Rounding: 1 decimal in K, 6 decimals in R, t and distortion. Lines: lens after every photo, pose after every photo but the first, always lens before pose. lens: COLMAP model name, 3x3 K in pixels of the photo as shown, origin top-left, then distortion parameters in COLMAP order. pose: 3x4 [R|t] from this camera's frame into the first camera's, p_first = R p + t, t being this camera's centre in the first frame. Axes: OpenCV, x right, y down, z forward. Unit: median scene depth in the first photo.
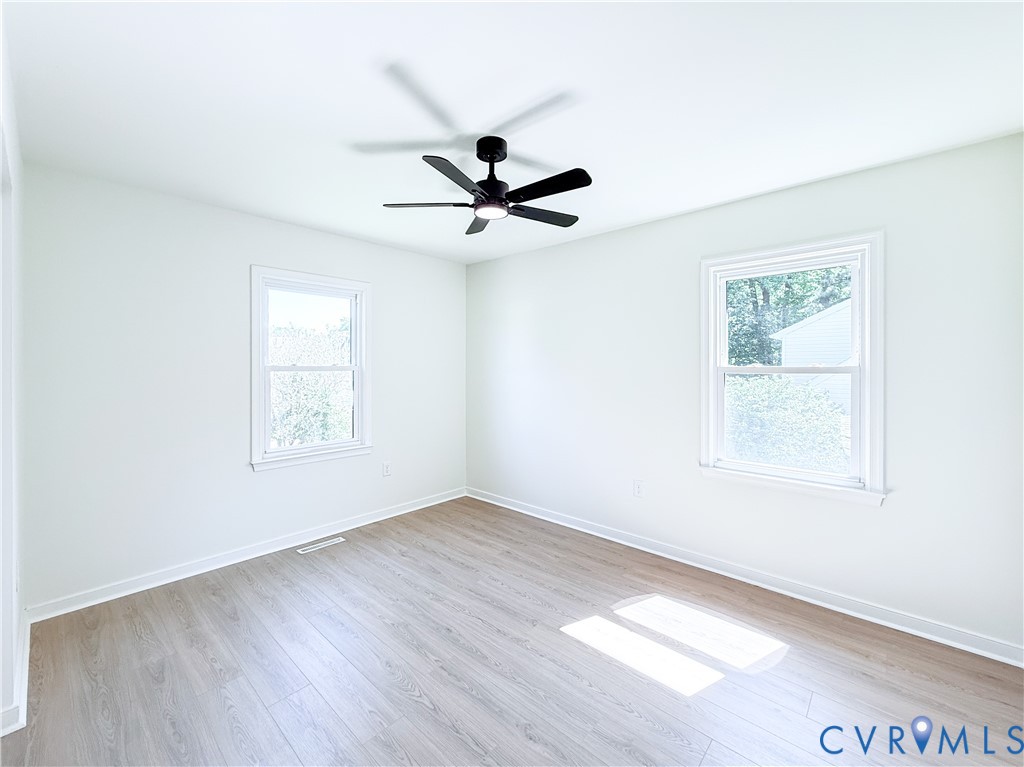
lens RADIAL K [[420.7, 0, 516.9], [0, 420.7, 383.3], [0, 0, 1]] dist [0.000790, 0.000070]
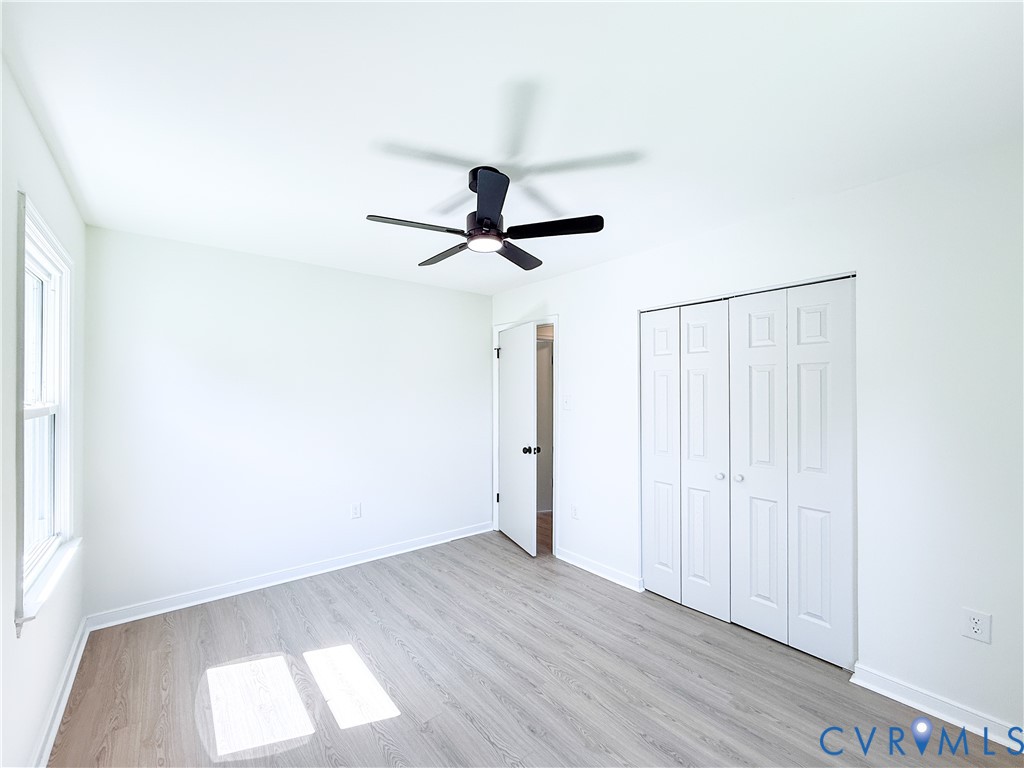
lens RADIAL K [[420.7, 0, 516.9], [0, 420.7, 383.8], [0, 0, 1]] dist [0.000790, 0.000070]
pose [[-0.992228, 0.000513, 0.124435, -0.259820], [0.002348, 0.999891, 0.014598, -0.102611], [-0.124414, 0.014777, -0.992120, 1.990517]]
